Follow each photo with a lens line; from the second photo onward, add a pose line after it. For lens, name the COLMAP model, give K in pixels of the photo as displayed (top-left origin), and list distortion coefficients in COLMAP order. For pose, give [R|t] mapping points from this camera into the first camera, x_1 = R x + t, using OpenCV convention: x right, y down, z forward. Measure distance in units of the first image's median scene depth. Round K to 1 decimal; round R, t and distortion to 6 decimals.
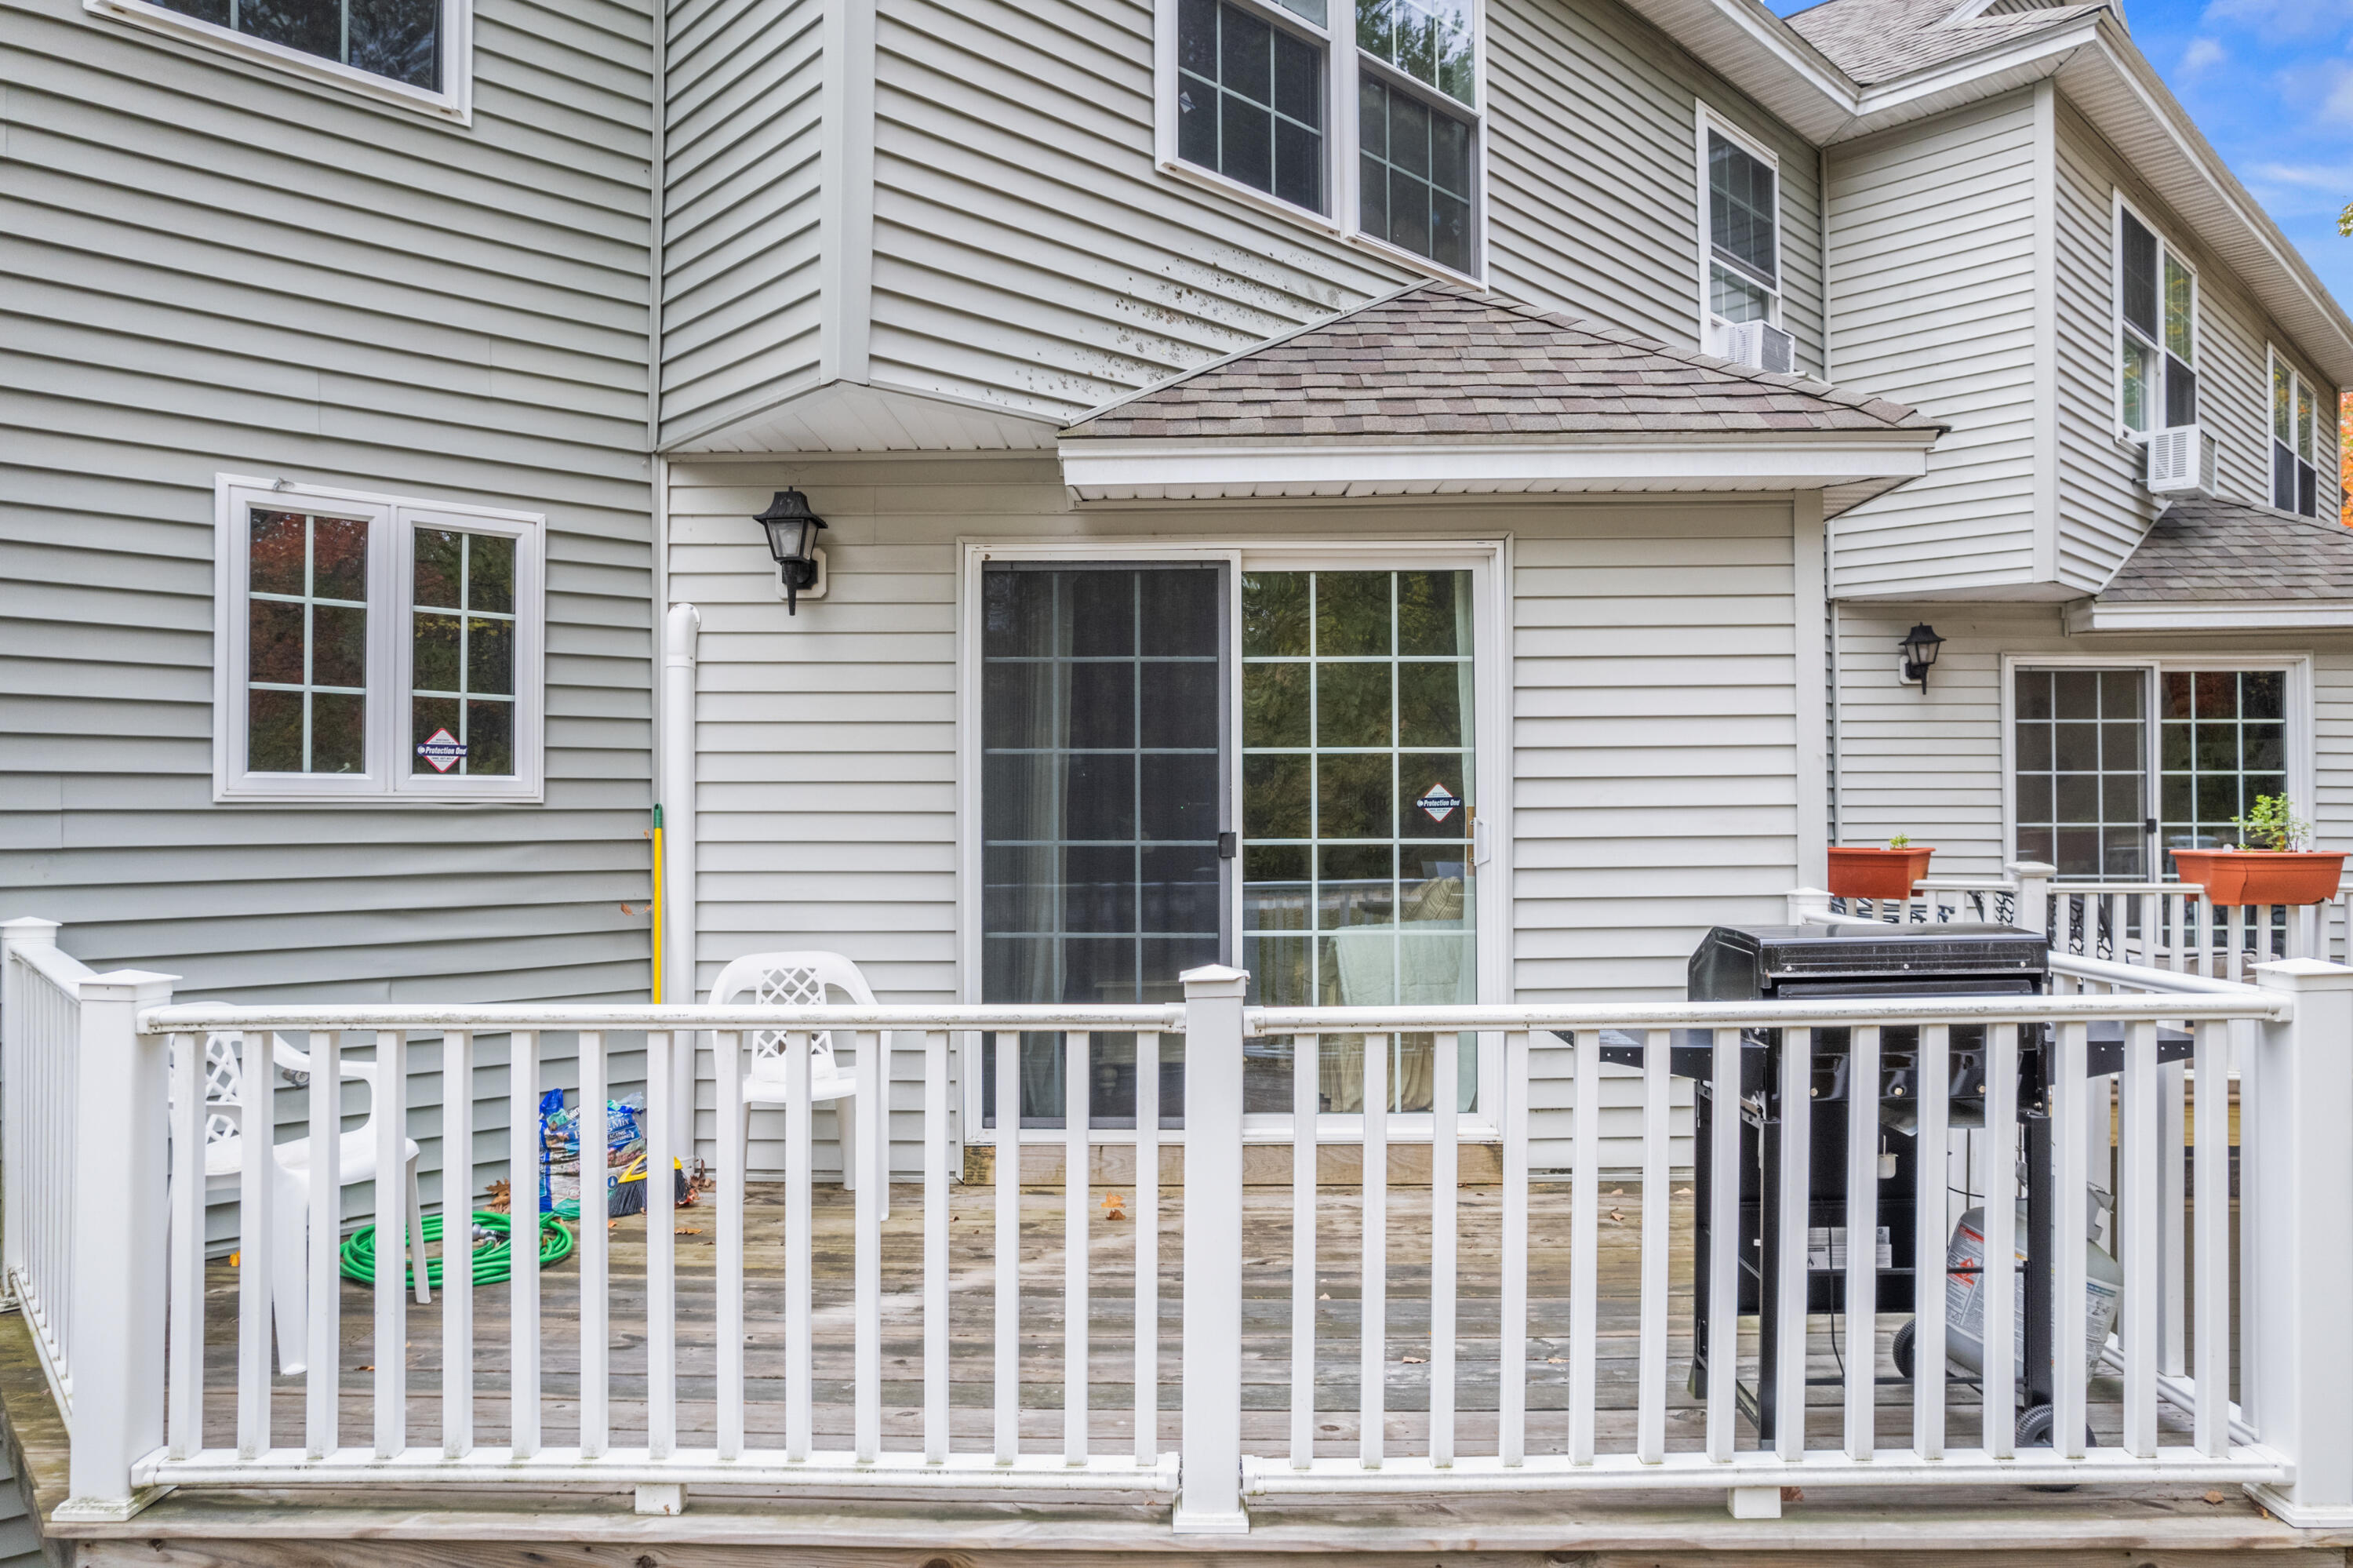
lens RADIAL K [[1517.5, 0, 1187.8], [0, 1517.5, 784.2], [0, 0, 1]] dist [-0.034708, 0.012646]
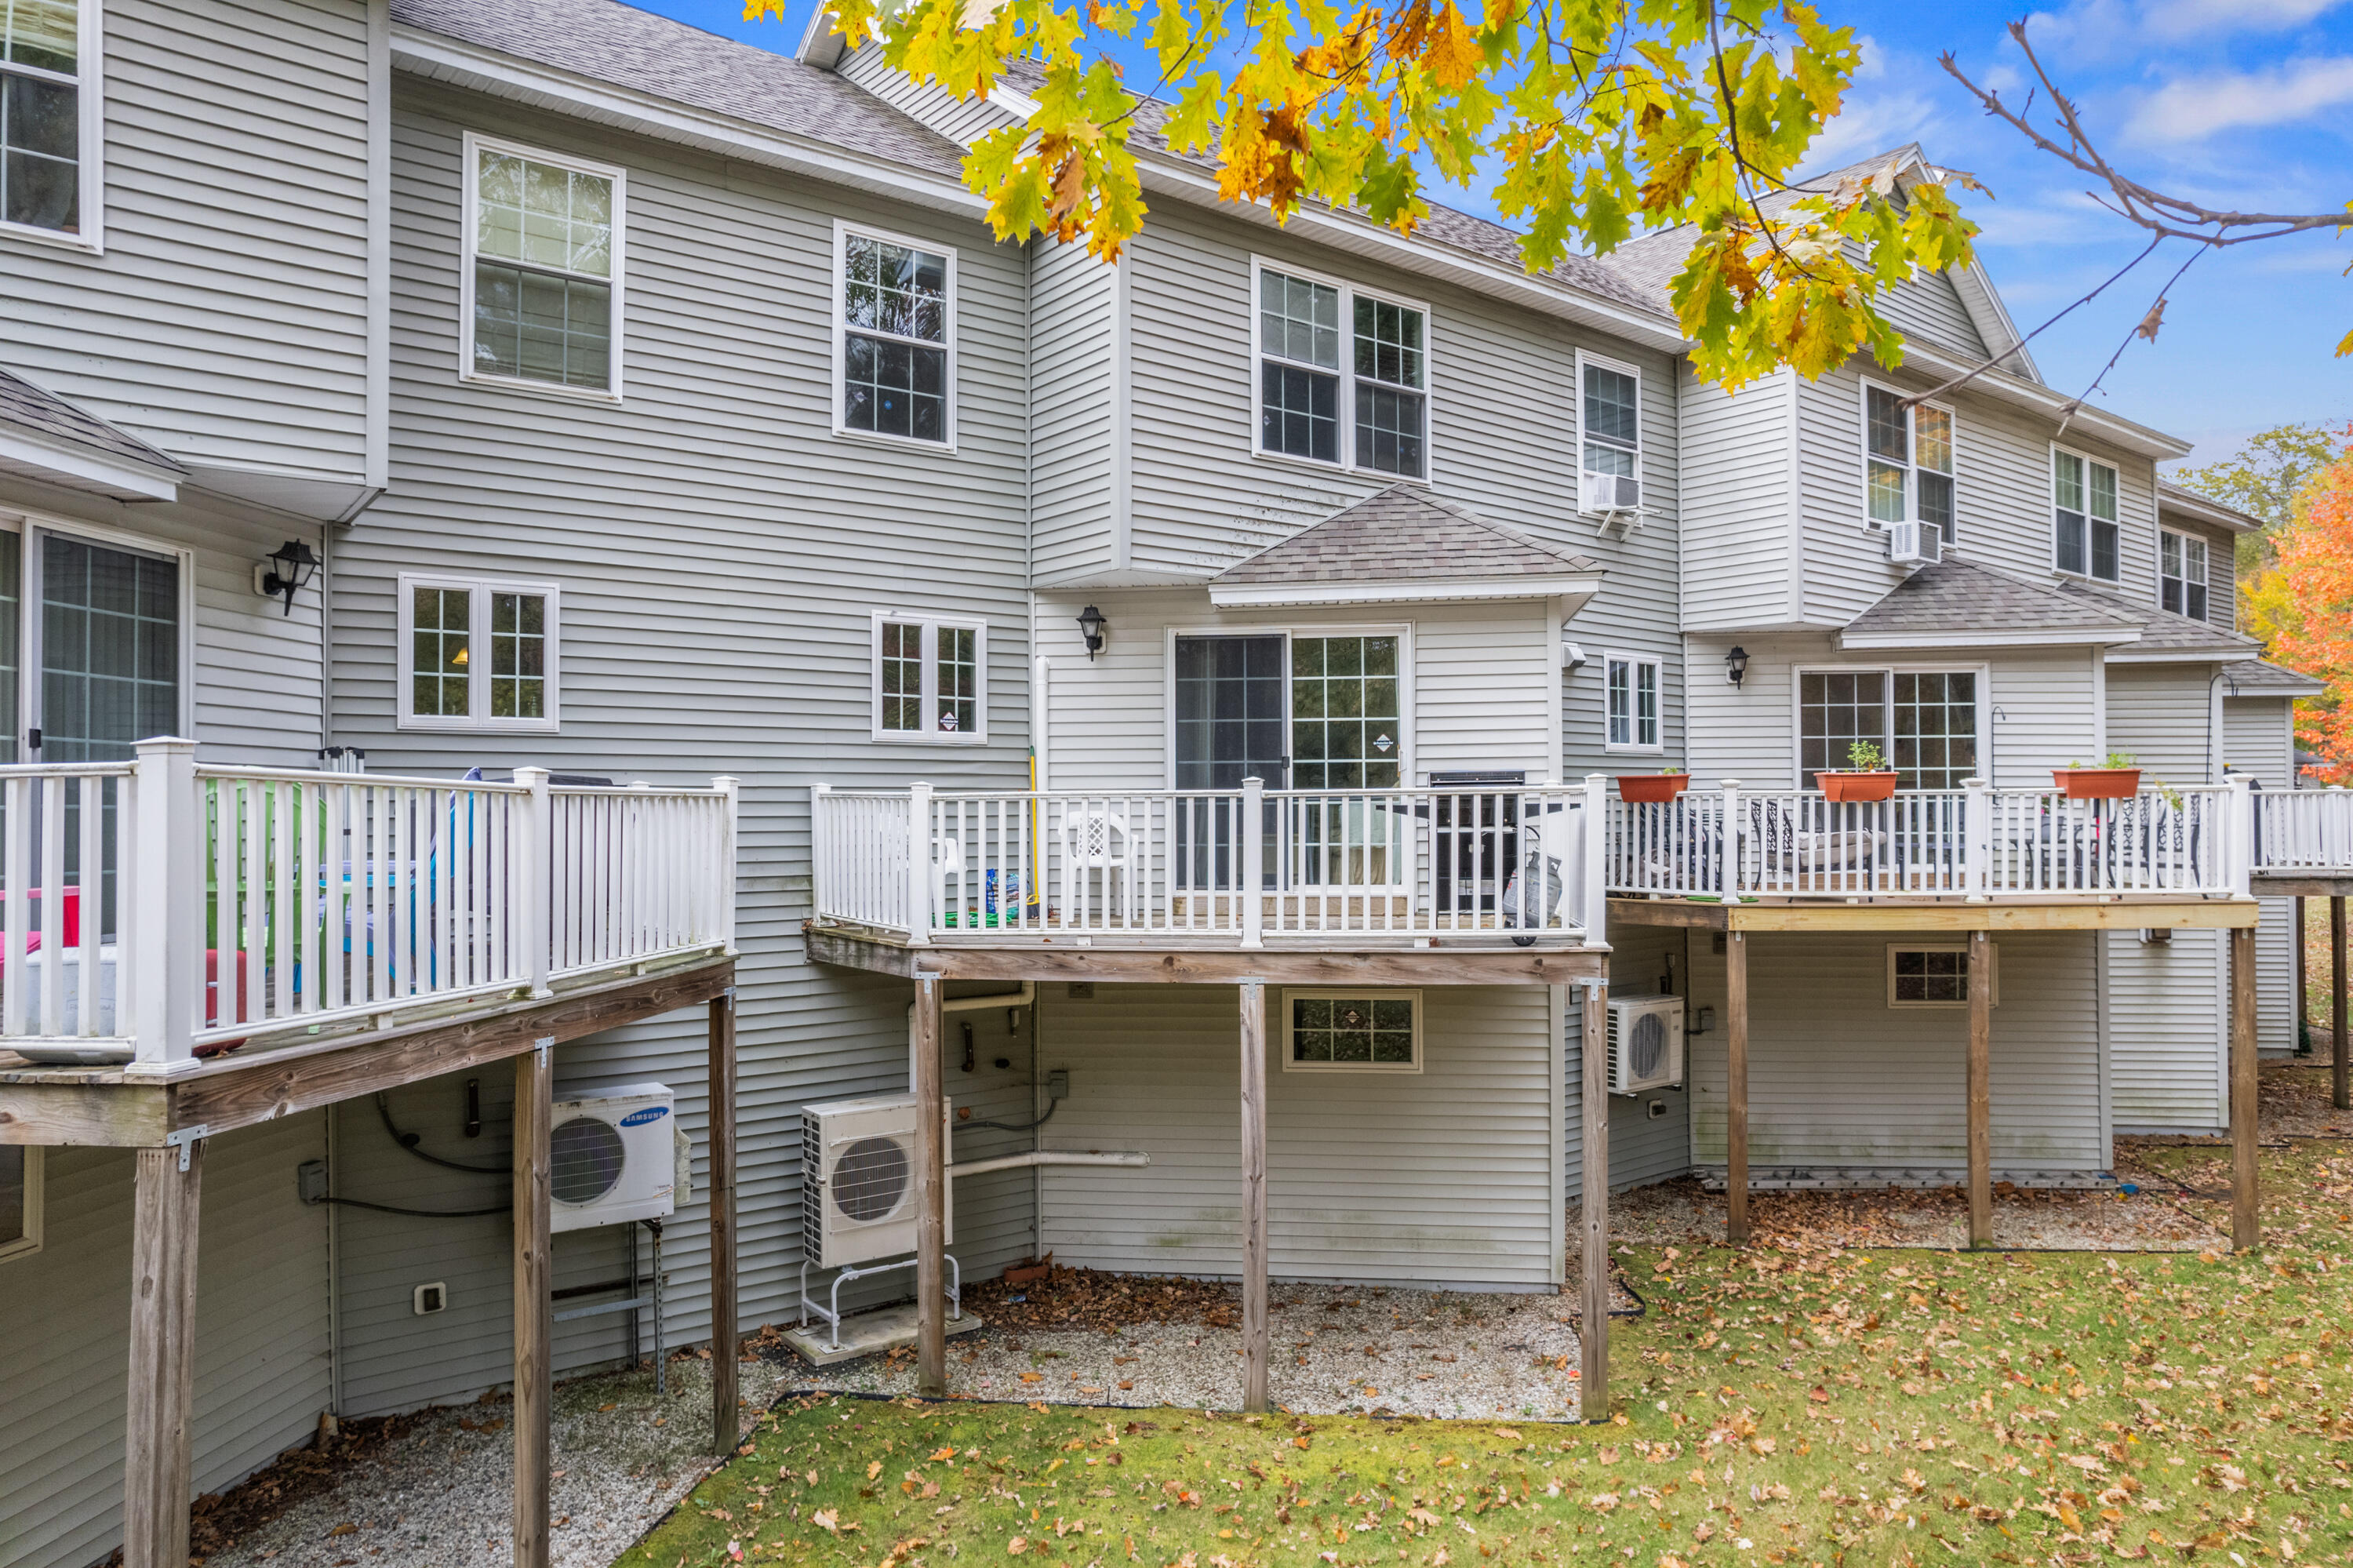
lens RADIAL K [[1517.5, 0, 1176.0], [0, 1517.5, 788.2], [0, 0, 1]] dist [-0.034708, 0.012646]
pose [[0.993337, -0.003431, -0.115192, 0.121510], [0.003684, 0.999991, 0.001987, 0.072510], [0.115184, -0.002398, 0.993341, -1.211849]]
